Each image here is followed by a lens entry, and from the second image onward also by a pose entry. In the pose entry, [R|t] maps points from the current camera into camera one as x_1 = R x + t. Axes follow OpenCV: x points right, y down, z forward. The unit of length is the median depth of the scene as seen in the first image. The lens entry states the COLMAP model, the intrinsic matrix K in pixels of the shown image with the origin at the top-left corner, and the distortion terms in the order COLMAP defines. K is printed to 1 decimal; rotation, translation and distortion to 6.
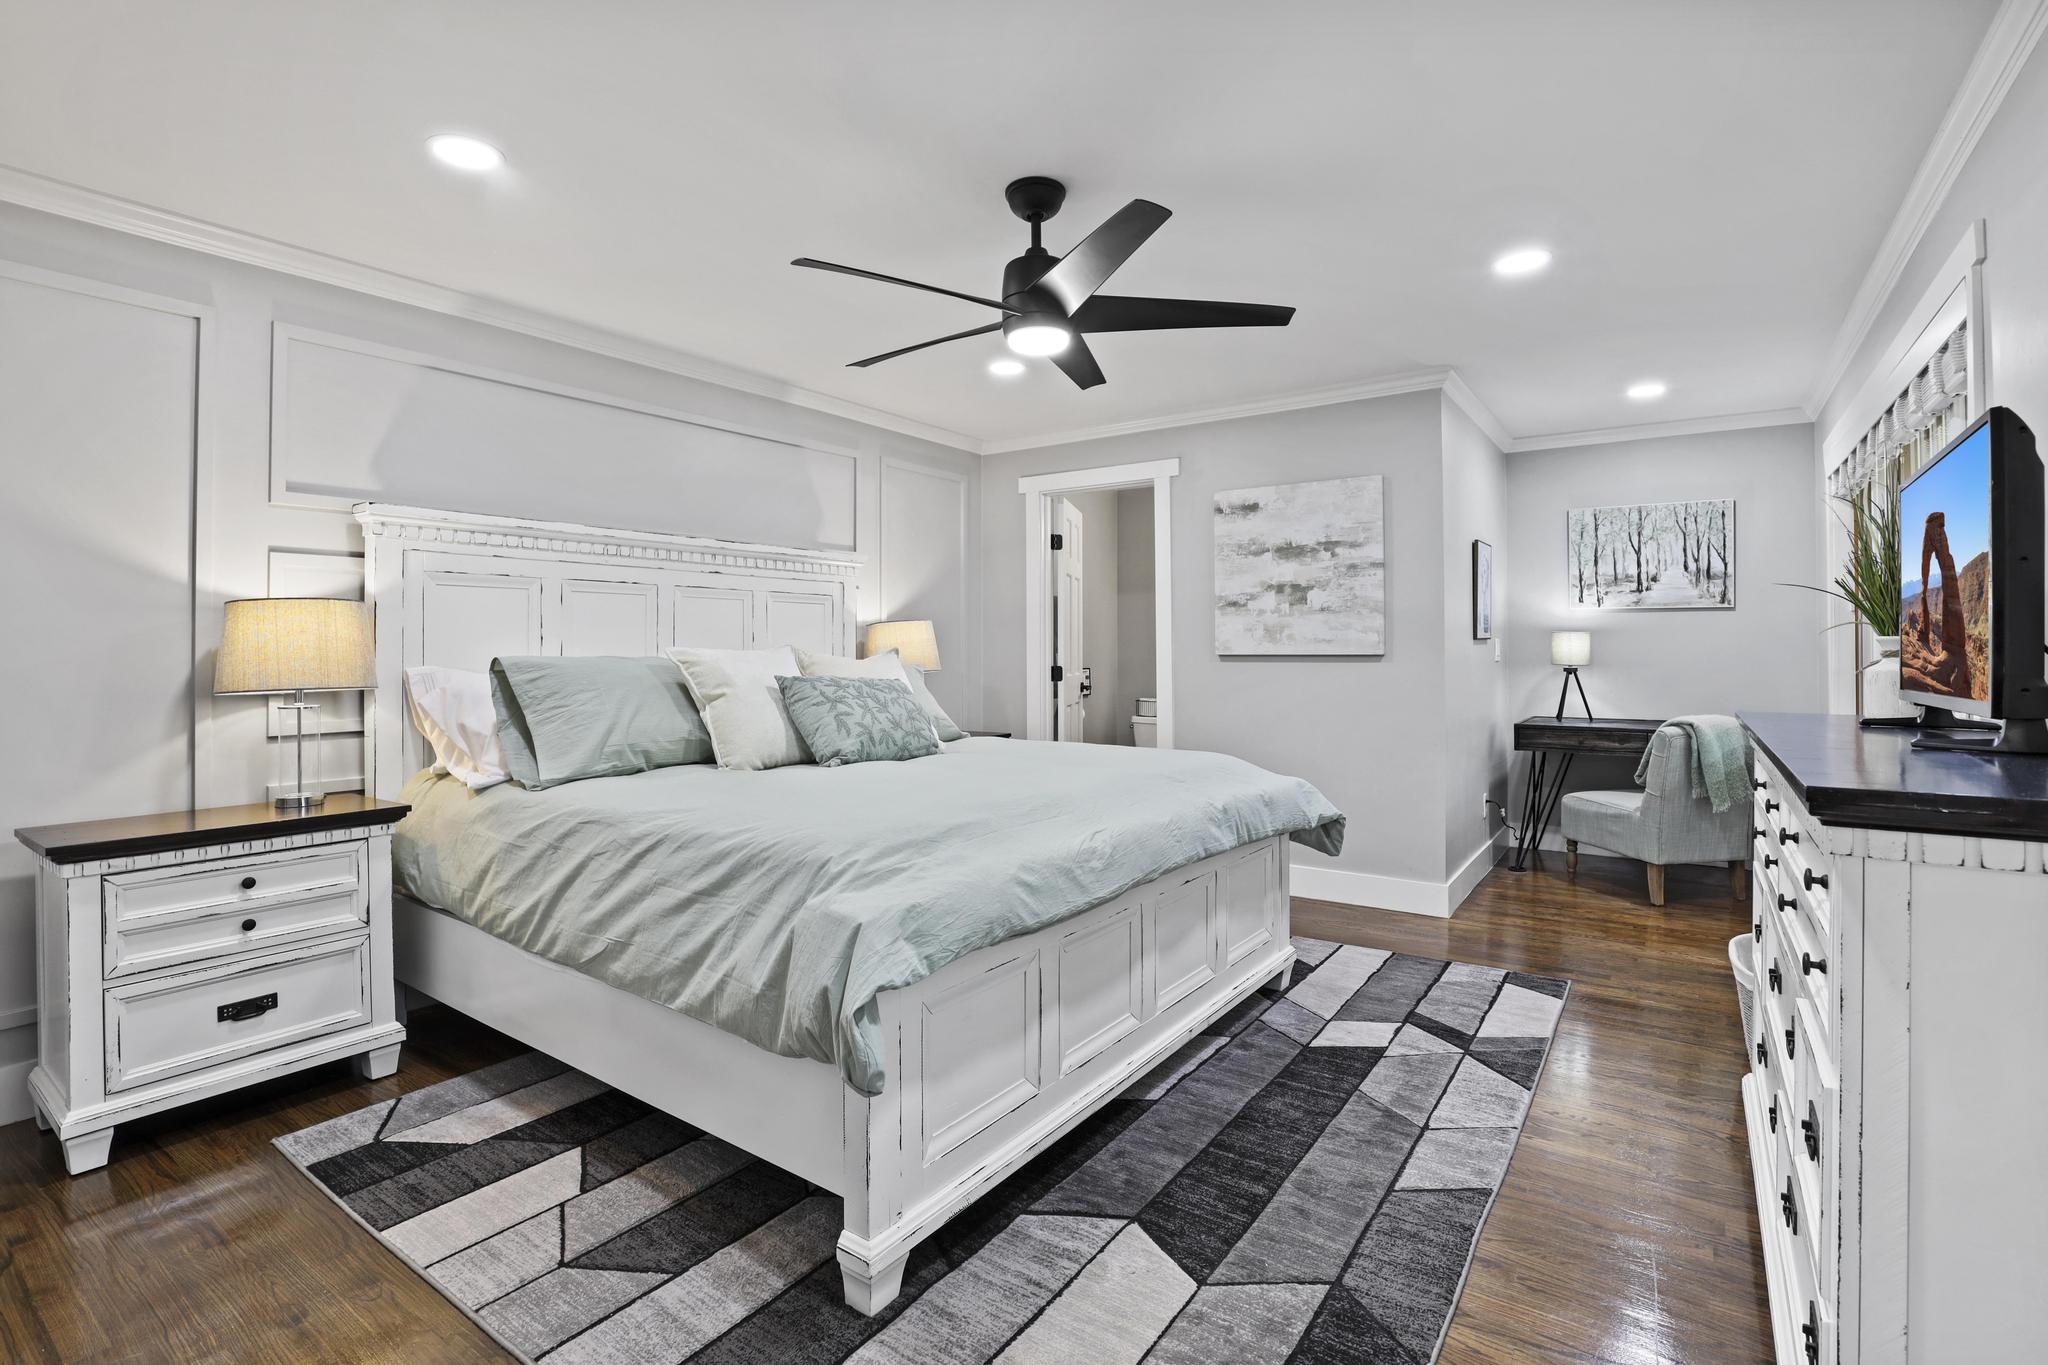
lens RADIAL K [[938.7, 0, 1042.4], [0, 938.7, 663.9], [0, 0, 1]] dist [-0.020087, 0.000990]
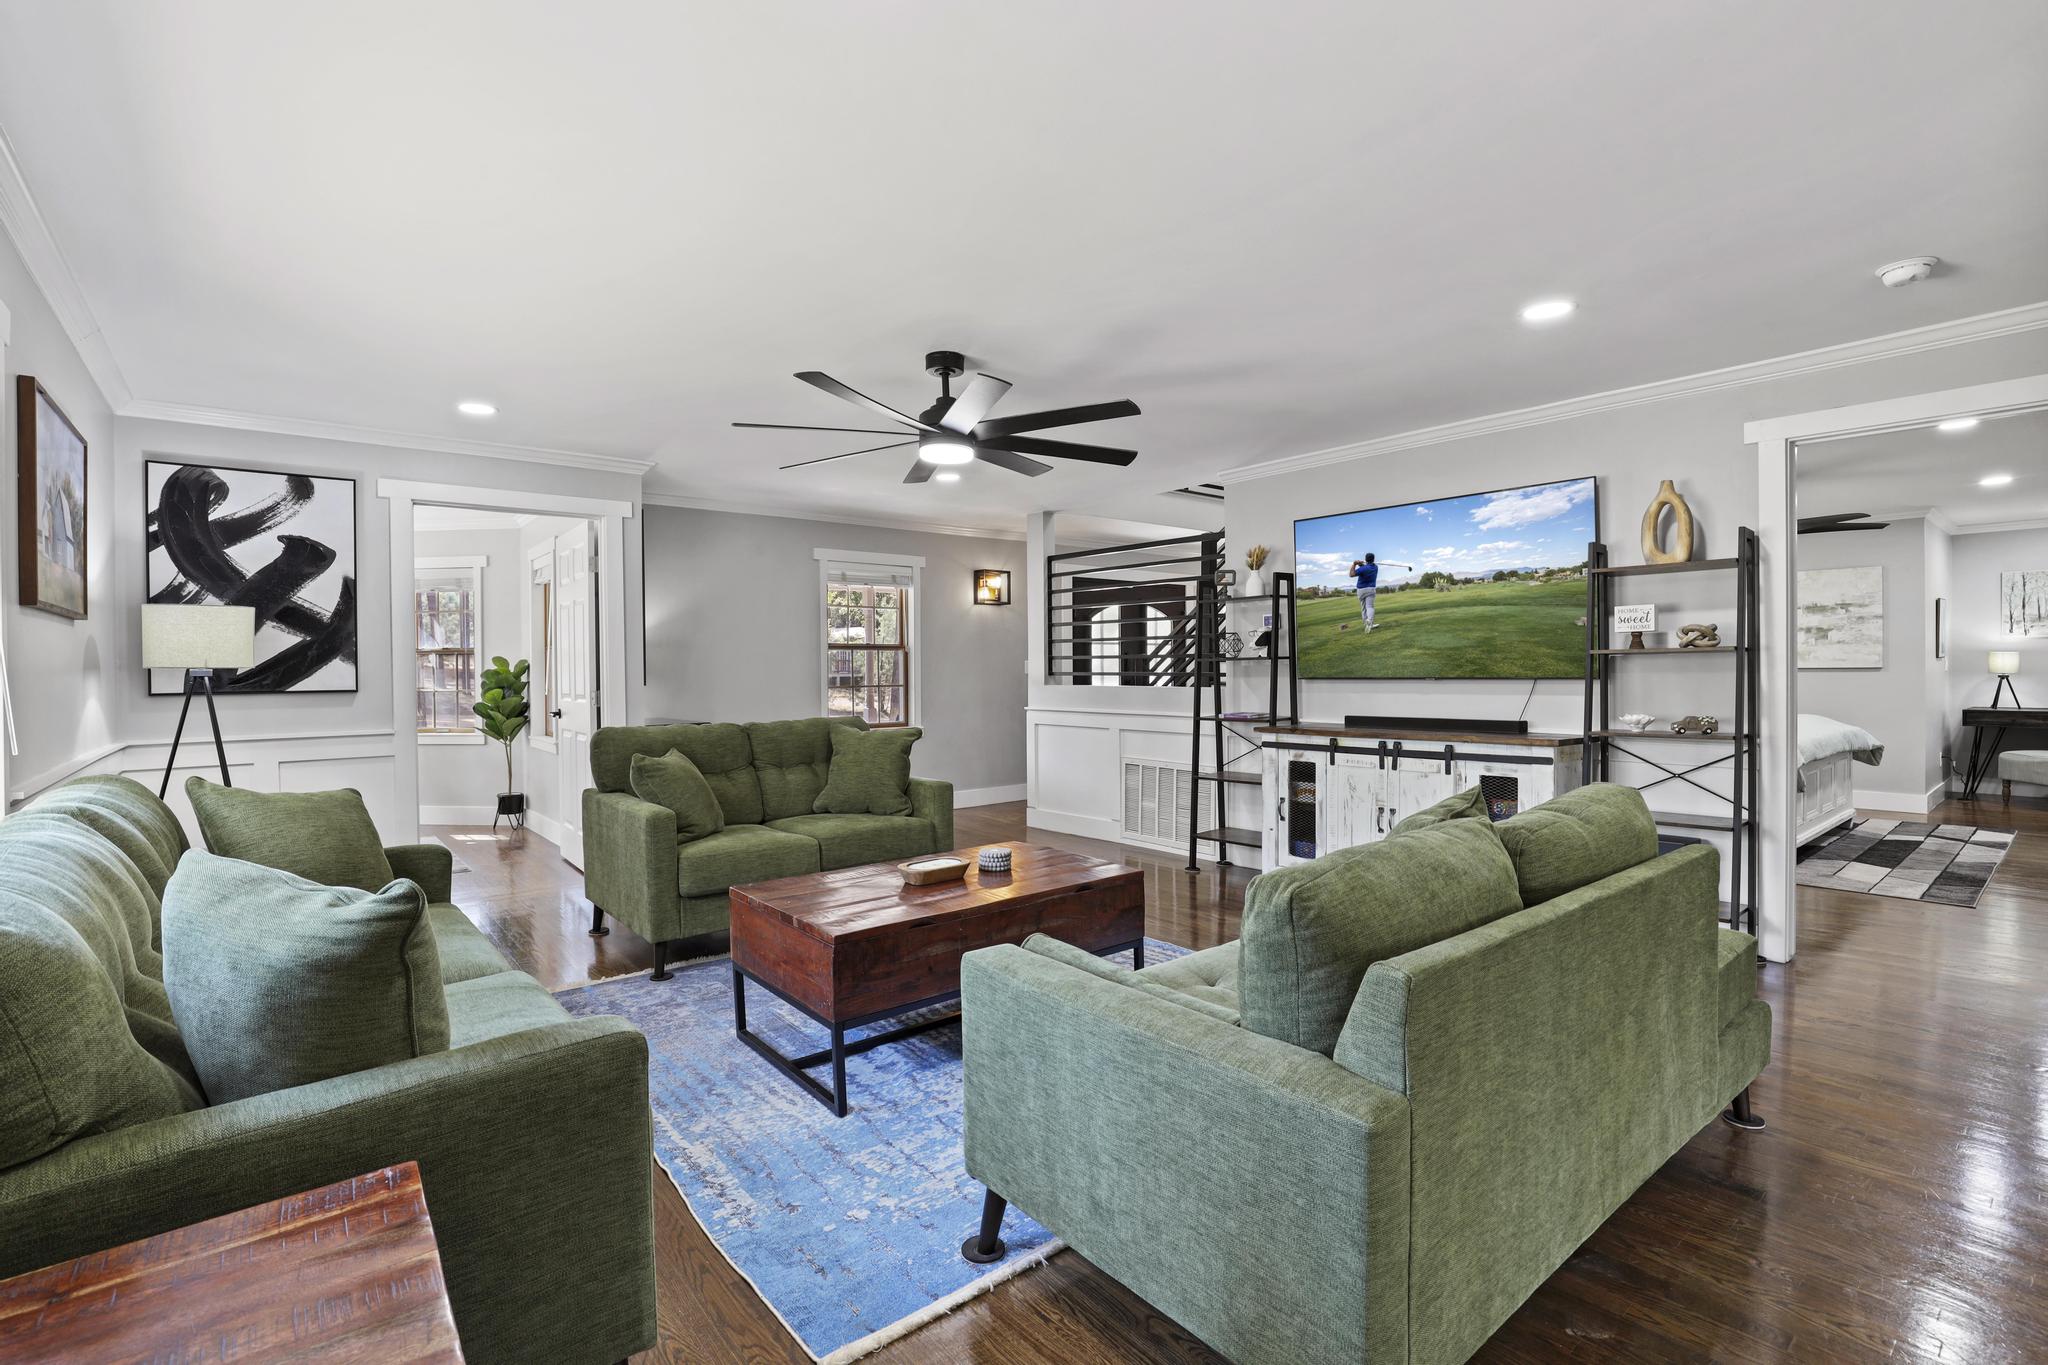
lens RADIAL K [[938.7, 0, 1020.3], [0, 938.7, 686.3], [0, 0, 1]] dist [-0.020087, 0.000990]
pose [[0.963566, -0.000821, -0.267468, -0.643612], [0.002430, 0.999981, 0.005684, 0.010597], [0.267458, -0.006127, 0.963550, -0.973703]]
